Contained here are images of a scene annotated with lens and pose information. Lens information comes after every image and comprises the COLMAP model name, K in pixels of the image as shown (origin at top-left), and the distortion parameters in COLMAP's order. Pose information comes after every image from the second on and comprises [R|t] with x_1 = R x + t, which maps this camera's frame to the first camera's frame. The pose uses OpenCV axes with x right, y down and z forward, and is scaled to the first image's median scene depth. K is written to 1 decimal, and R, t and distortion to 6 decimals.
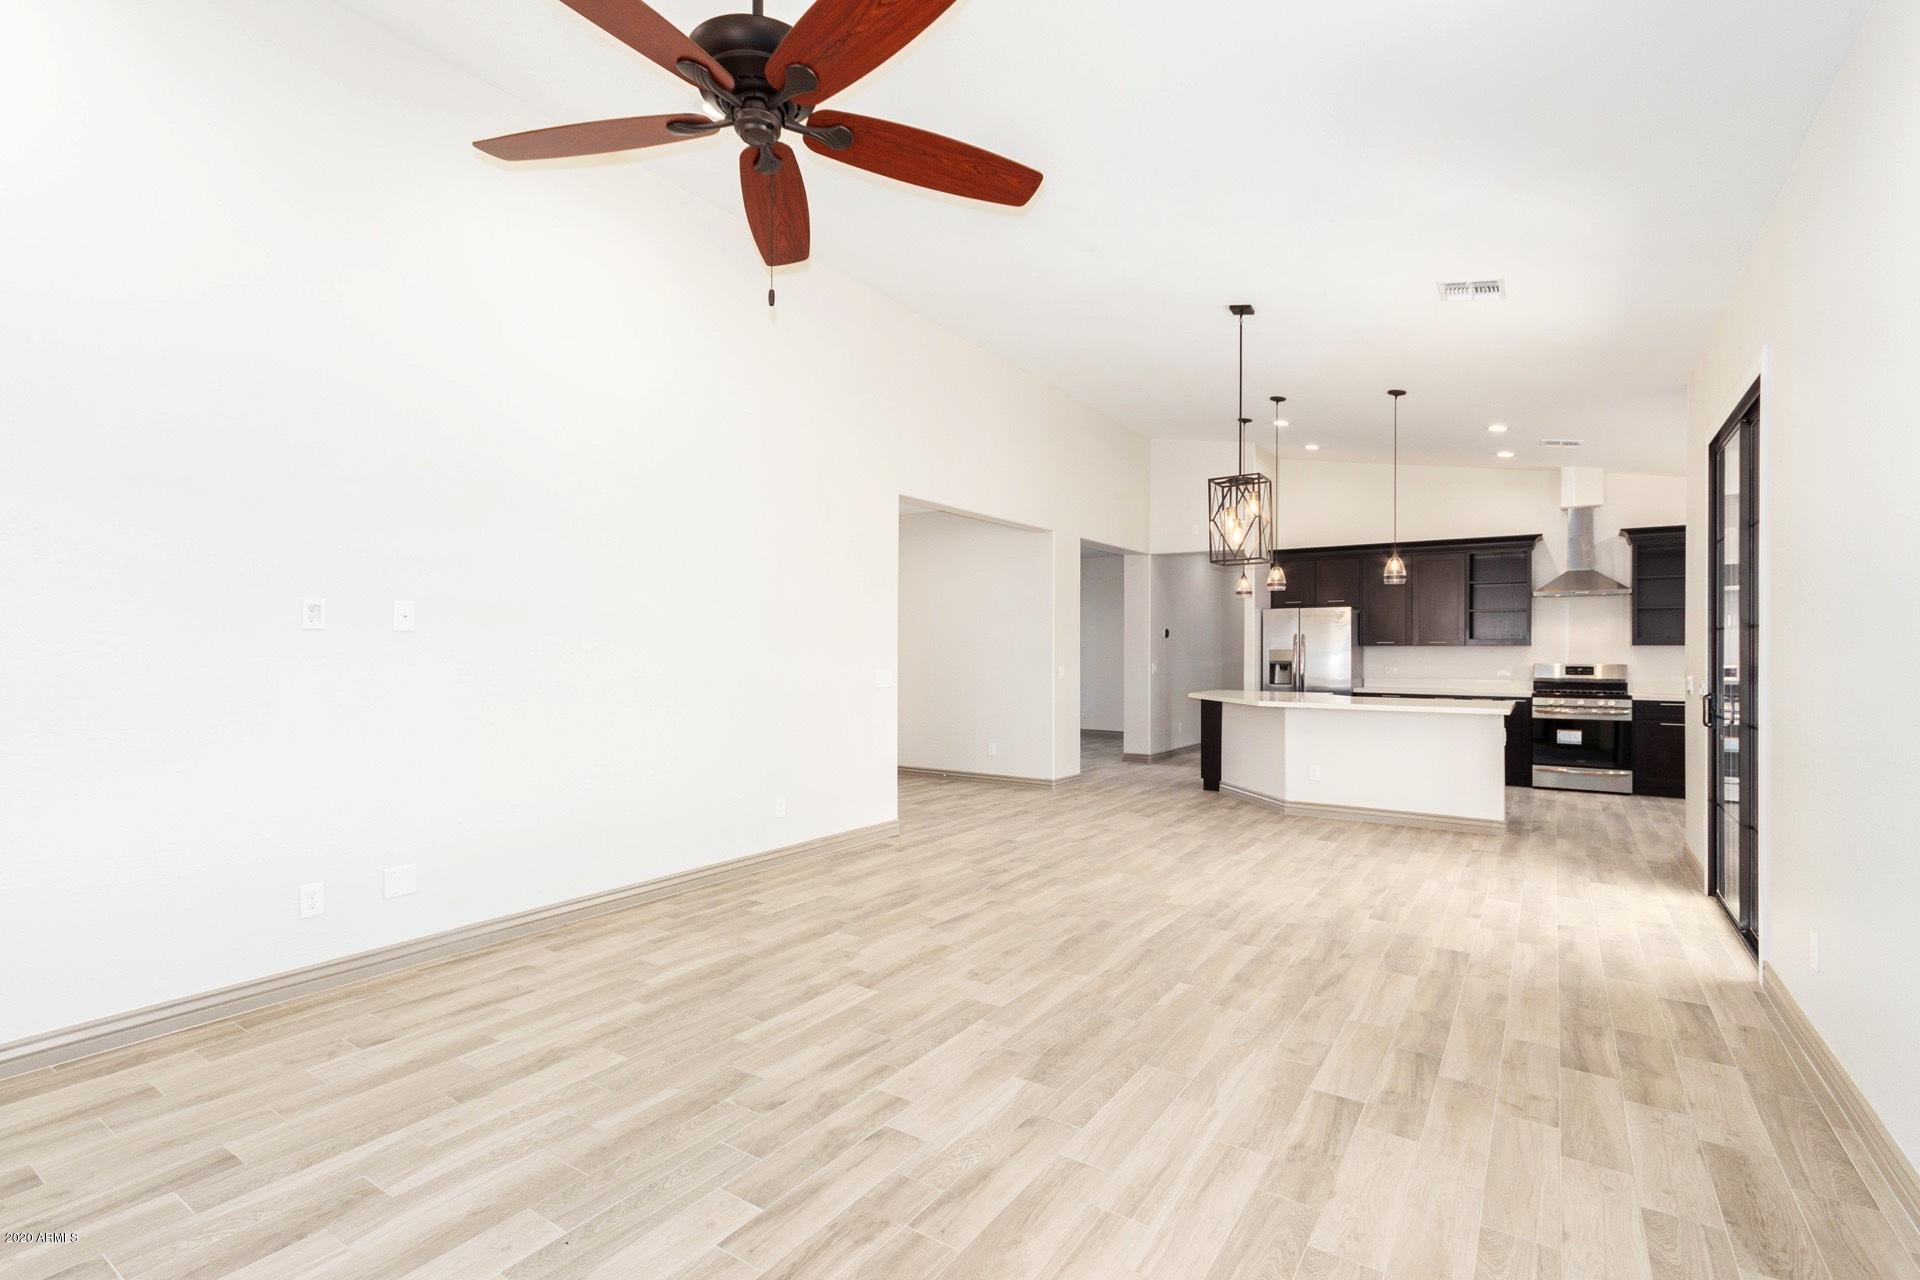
lens RADIAL K [[882.8, 0, 963.2], [0, 882.8, 646.2], [0, 0, 1]] dist [0.005457, 0.001035]
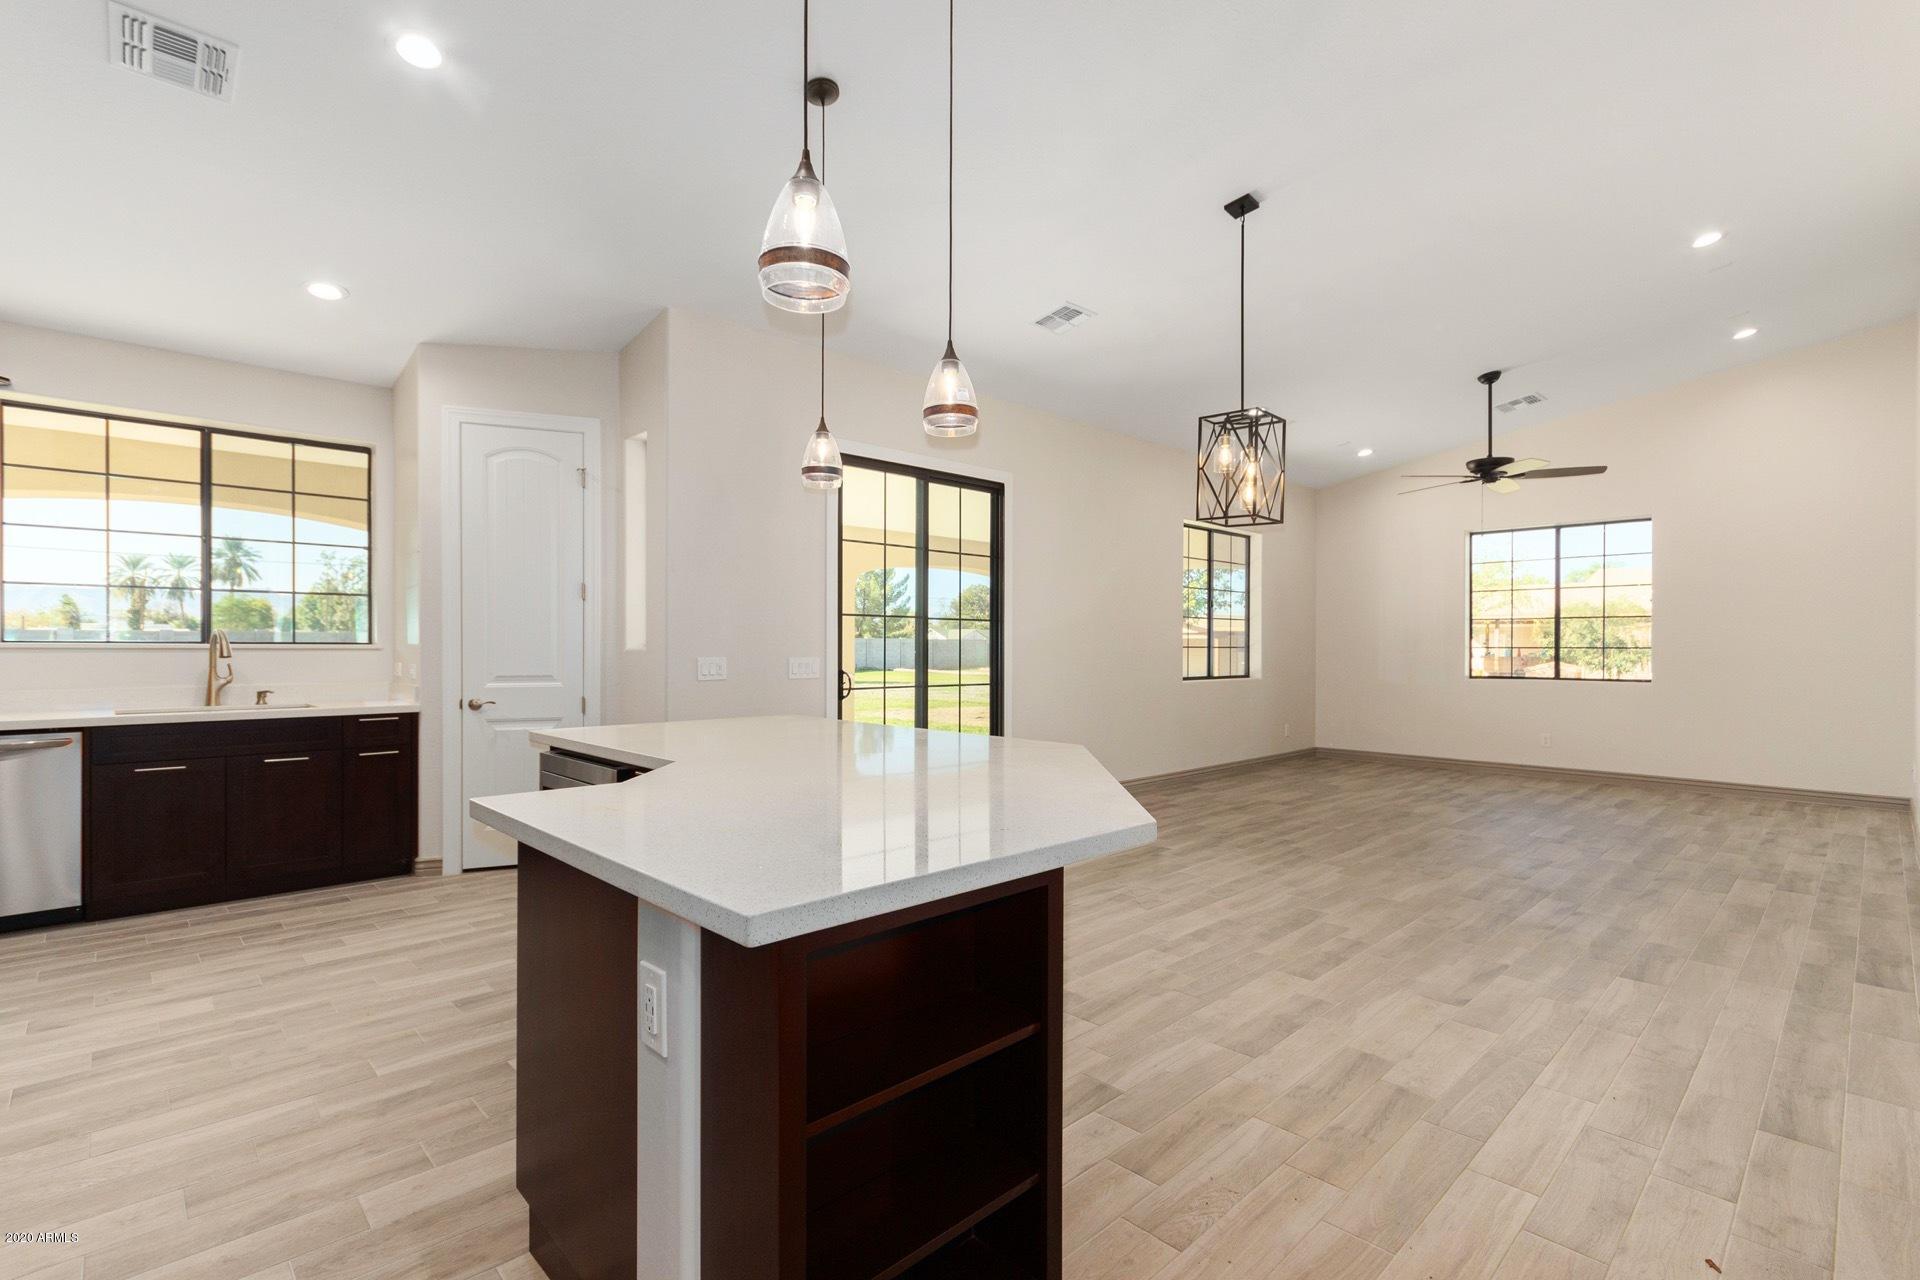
lens RADIAL K [[882.8, 0, 964.5], [0, 882.8, 650.6], [0, 0, 1]] dist [0.005457, 0.001035]
pose [[-0.978062, -0.006081, 0.208225, 0.410865], [-0.006429, 0.999979, -0.000996, 0.025685], [-0.208214, -0.002313, -0.978080, 1.928023]]
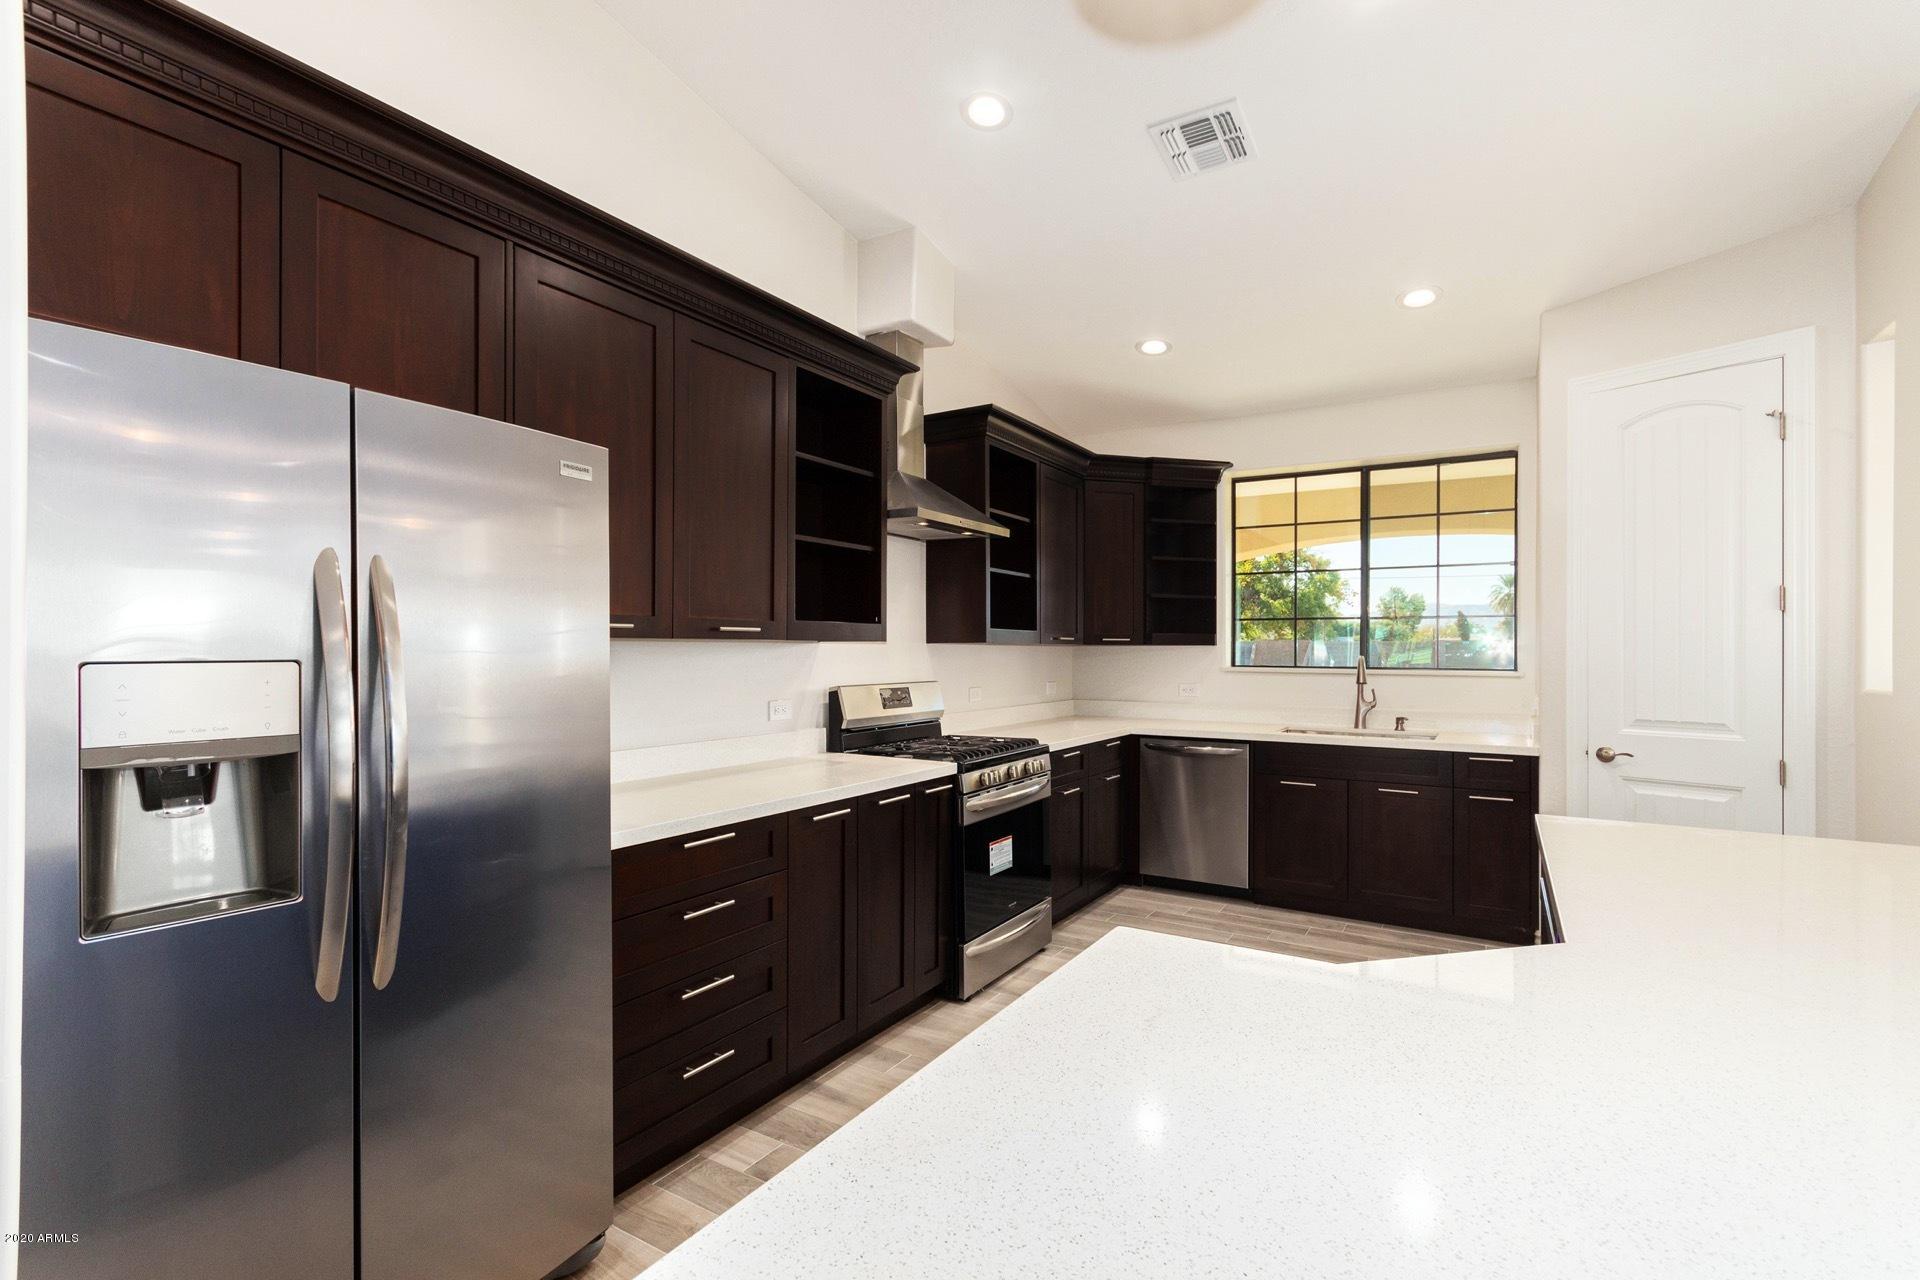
lens RADIAL K [[882.8, 0, 963.4], [0, 882.8, 649.8], [0, 0, 1]] dist [0.005457, 0.001035]
pose [[-0.049663, -0.003767, 0.998759, 0.415890], [-0.009095, 0.999953, 0.003319, 0.002021], [-0.998725, -0.008919, -0.049695, 1.682159]]
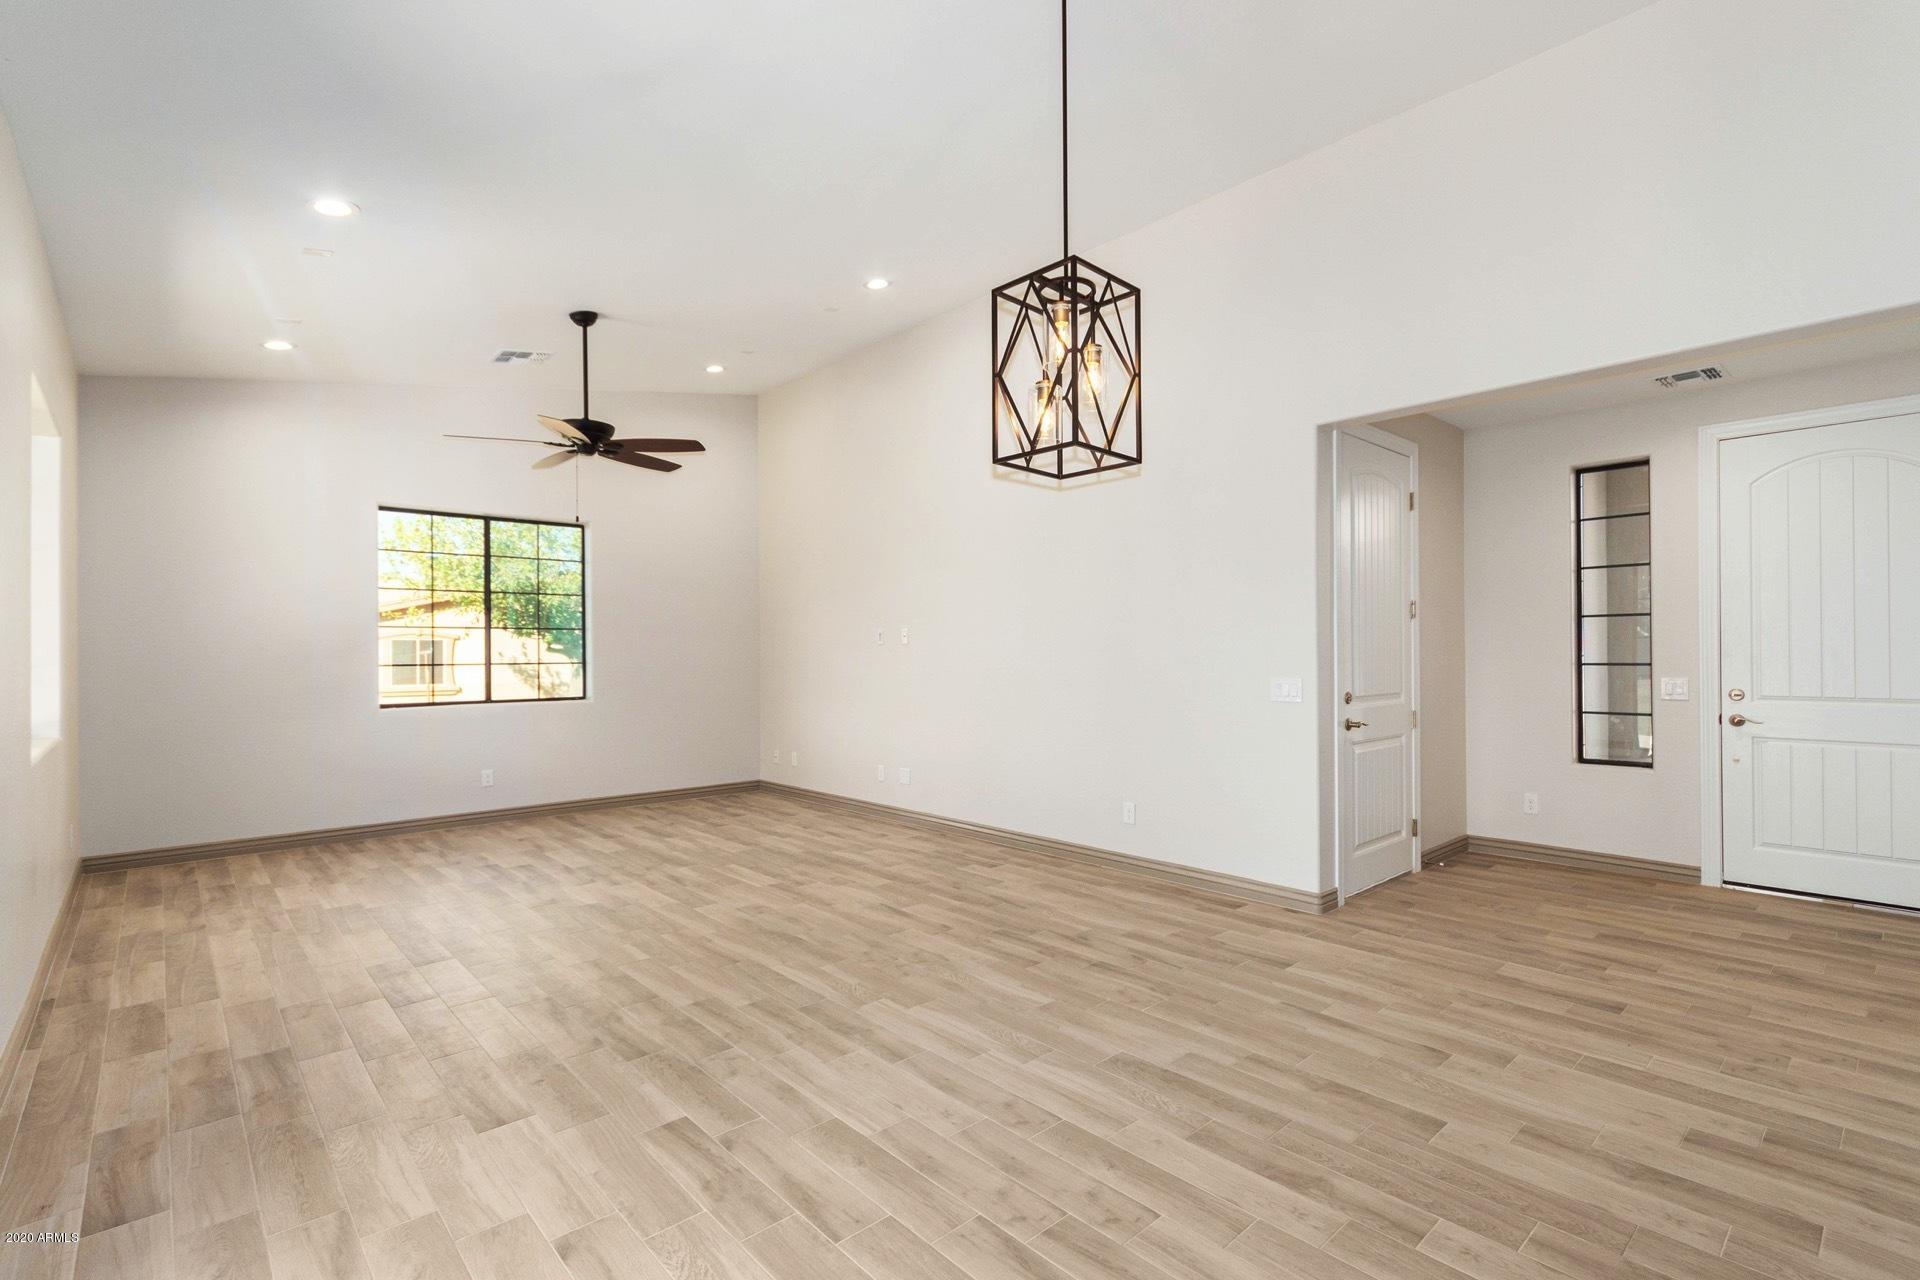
lens RADIAL K [[882.8, 0, 962.6], [0, 882.8, 653.0], [0, 0, 1]] dist [0.005457, 0.001035]
pose [[-0.241077, -0.000782, -0.970506, 0.823592], [0.012687, 0.999912, -0.003958, 0.008069], [0.970423, -0.013267, -0.241046, 1.113179]]
